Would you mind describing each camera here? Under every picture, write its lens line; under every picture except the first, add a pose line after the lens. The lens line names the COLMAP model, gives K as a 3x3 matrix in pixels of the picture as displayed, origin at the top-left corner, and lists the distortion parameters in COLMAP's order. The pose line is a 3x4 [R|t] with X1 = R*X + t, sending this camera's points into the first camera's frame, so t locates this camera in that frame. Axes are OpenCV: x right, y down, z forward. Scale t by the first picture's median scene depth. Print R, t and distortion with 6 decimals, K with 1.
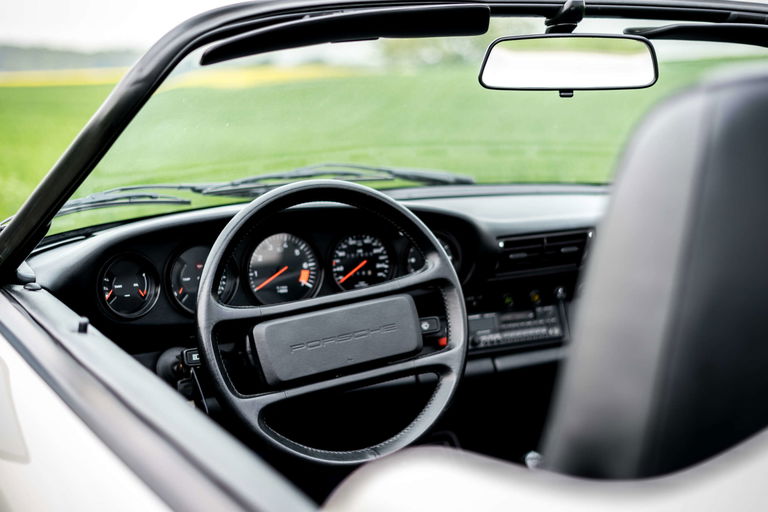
lens RADIAL K [[1132.1, 0, 384.0], [0, 1132.1, 256.0], [0, 0, 1]] dist [0.175070, -0.022059]
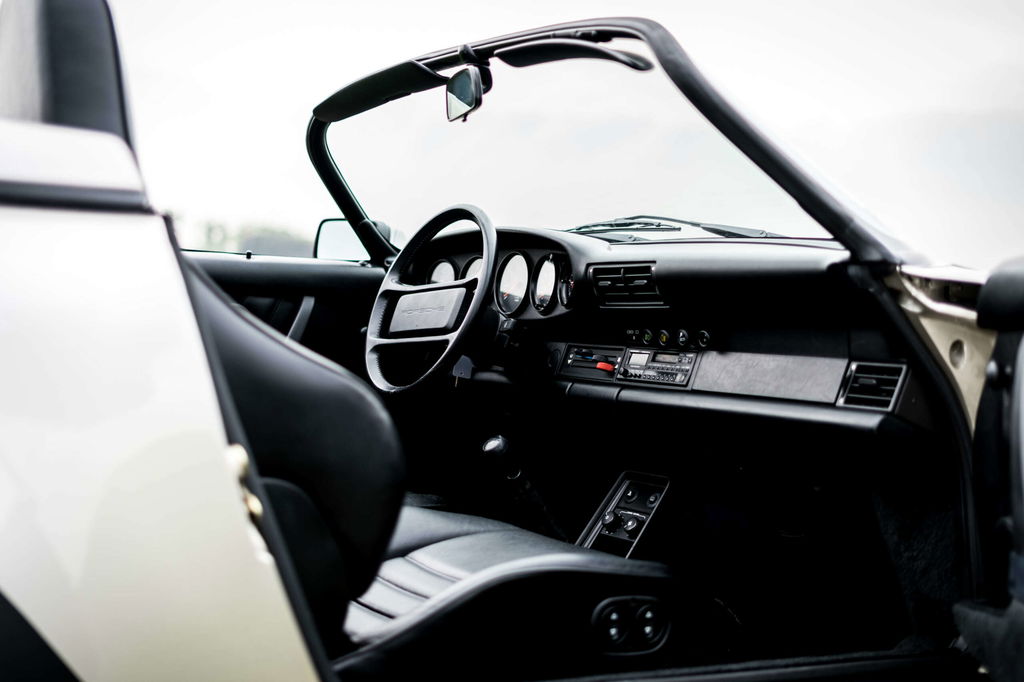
lens RADIAL K [[1509.5, 0, 512.0], [0, 1509.5, 341.0], [0, 0, 1]] dist [0.175070, -0.022059]
pose [[0.067397, 0.023393, -0.997452, 1.589261], [-0.203696, 0.978991, 0.009197, 0.059912], [0.976712, 0.202557, 0.070746, 0.862109]]
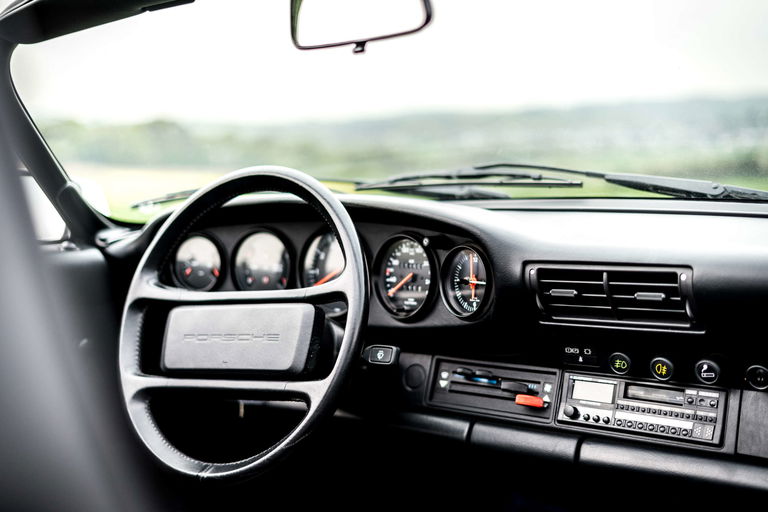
lens RADIAL K [[1132.1, 0, 384.0], [0, 1132.1, 256.0], [0, 0, 1]] dist [0.175070, -0.022059]
pose [[0.413064, 0.076339, -0.907497, 0.729437], [-0.122660, 0.992064, 0.027622, -0.028987], [0.902404, 0.099904, 0.419149, 0.635407]]
